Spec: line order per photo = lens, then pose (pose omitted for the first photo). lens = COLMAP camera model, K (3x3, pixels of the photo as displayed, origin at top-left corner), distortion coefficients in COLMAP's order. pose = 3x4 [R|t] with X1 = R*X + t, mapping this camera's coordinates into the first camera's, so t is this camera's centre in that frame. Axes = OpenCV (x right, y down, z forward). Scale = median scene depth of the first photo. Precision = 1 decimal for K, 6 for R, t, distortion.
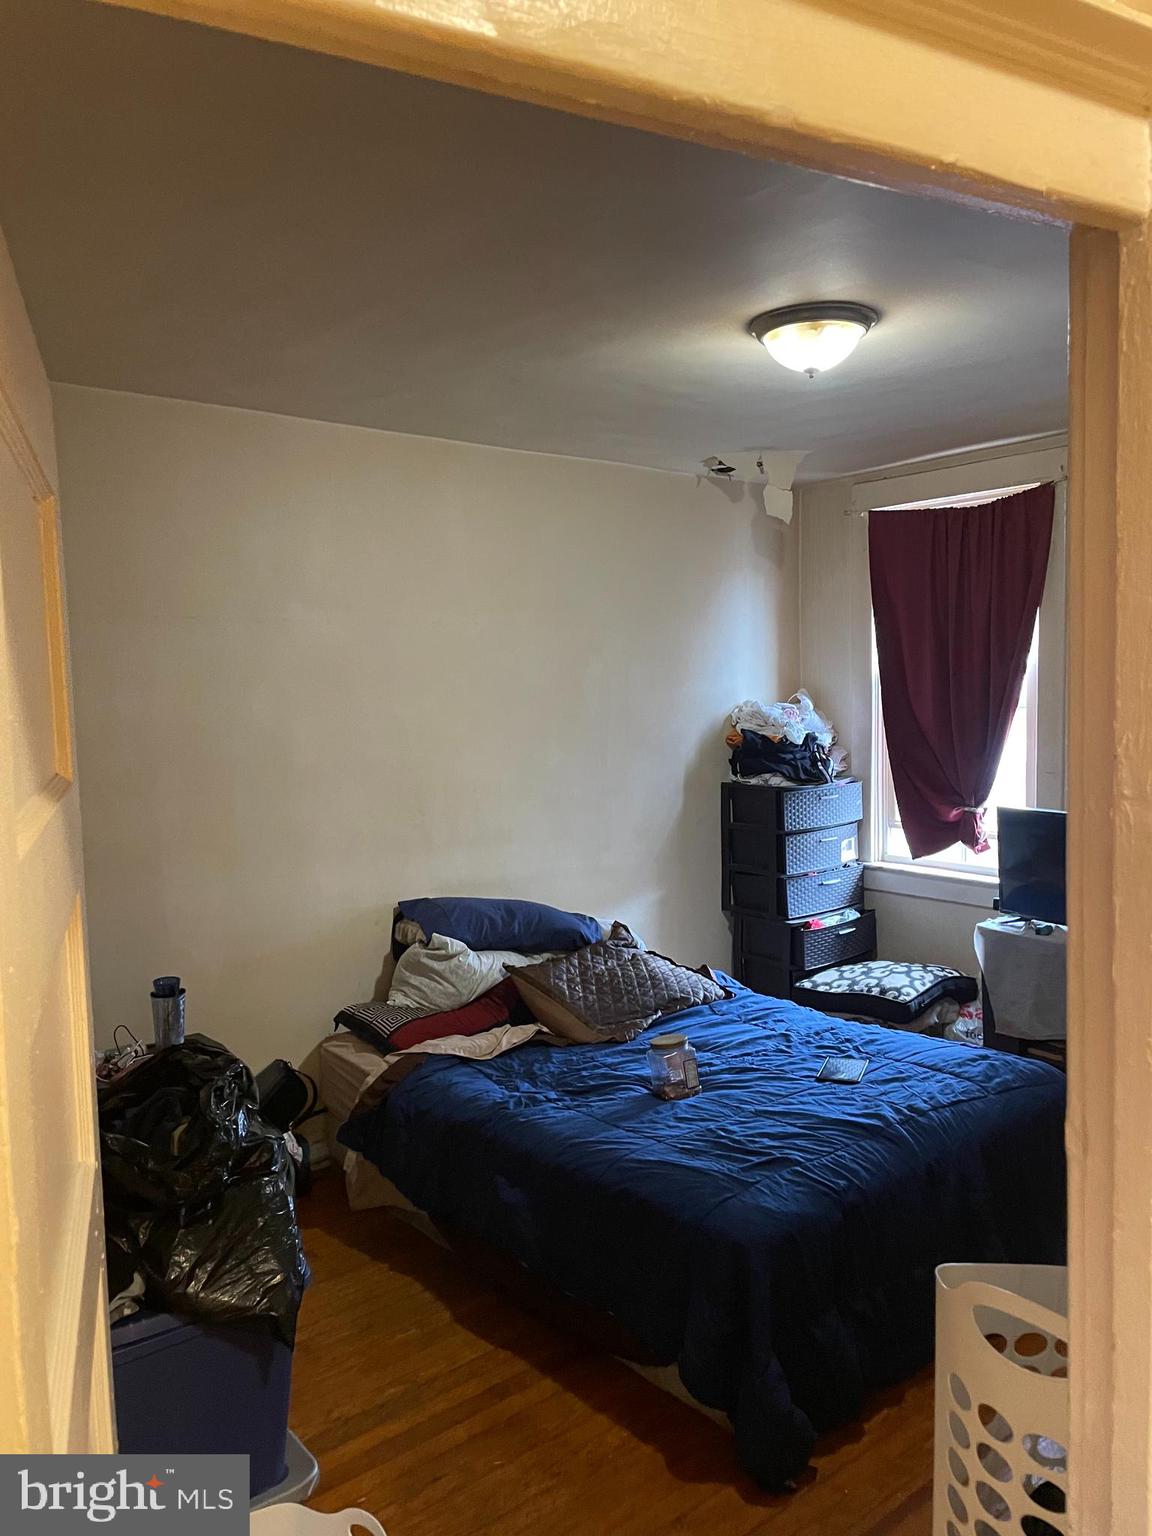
lens RADIAL K [[1158.8, 0, 569.4], [0, 1158.8, 716.5], [0, 0, 1]] dist [0.086991, -0.115387]
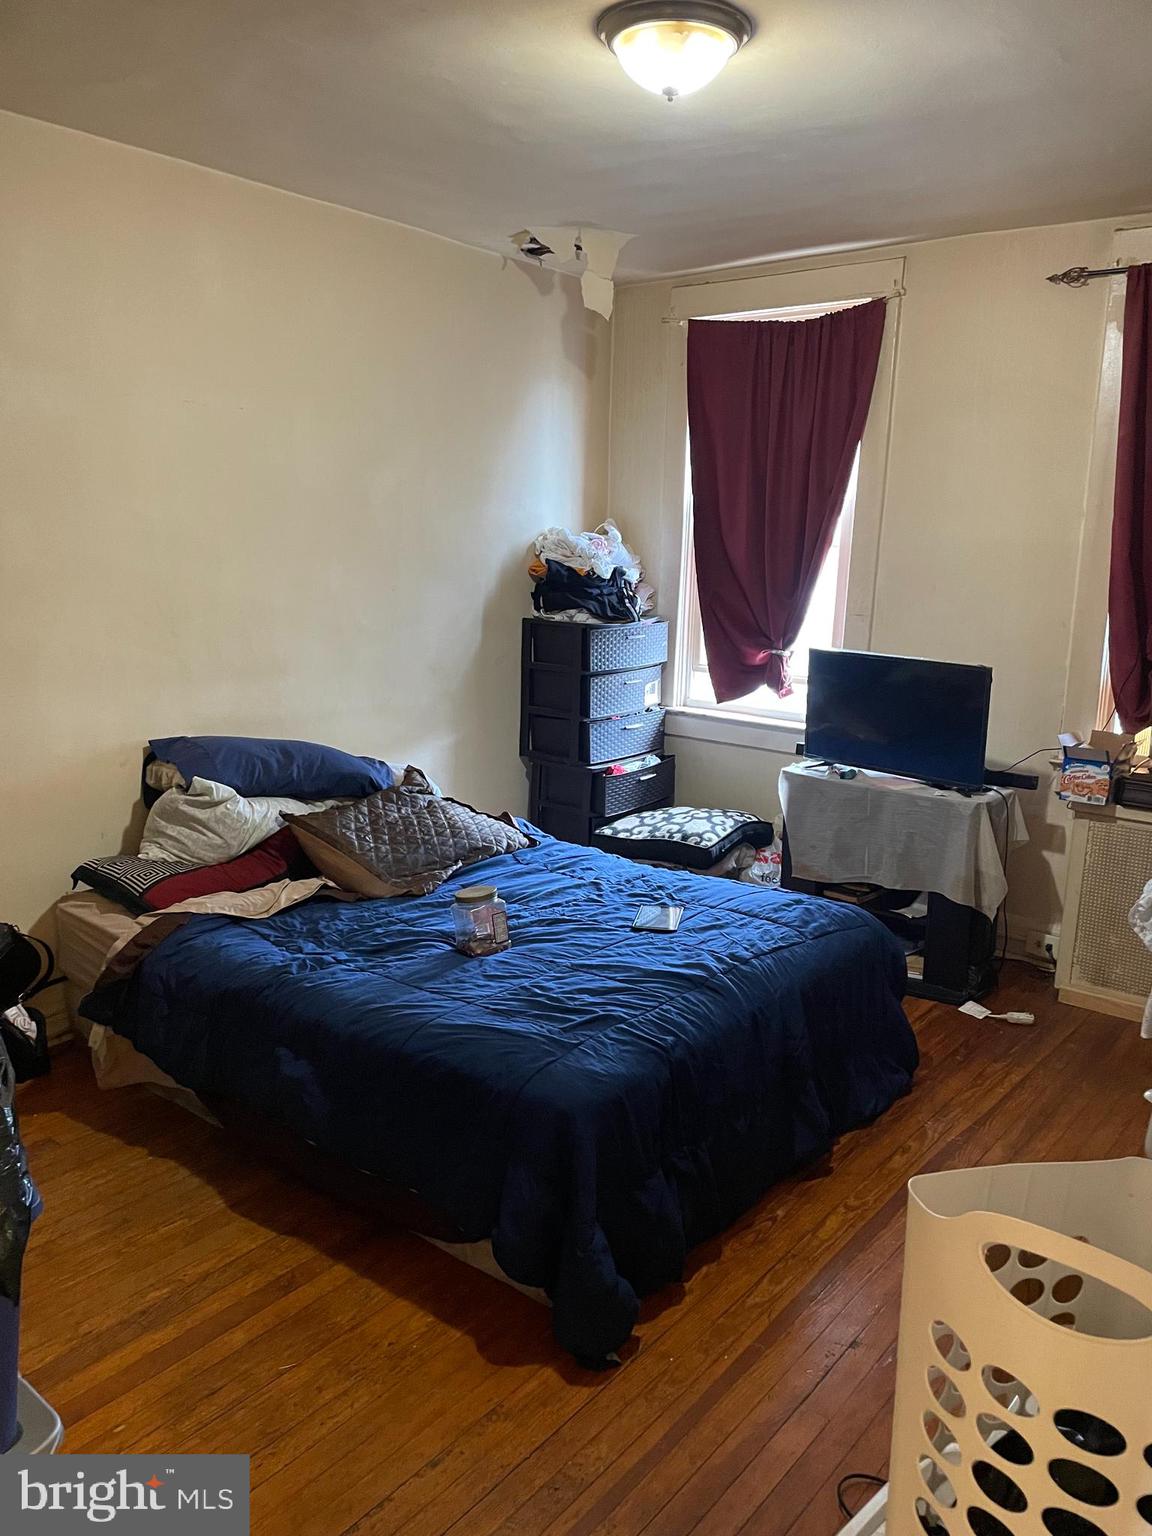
lens RADIAL K [[1158.8, 0, 577.1], [0, 1158.8, 767.7], [0, 0, 1]] dist [0.086991, -0.115387]
pose [[0.978522, 0.003545, 0.206112, -0.020582], [-0.037914, 0.985891, 0.163039, 0.032134], [-0.202626, -0.167352, 0.964850, 0.129962]]
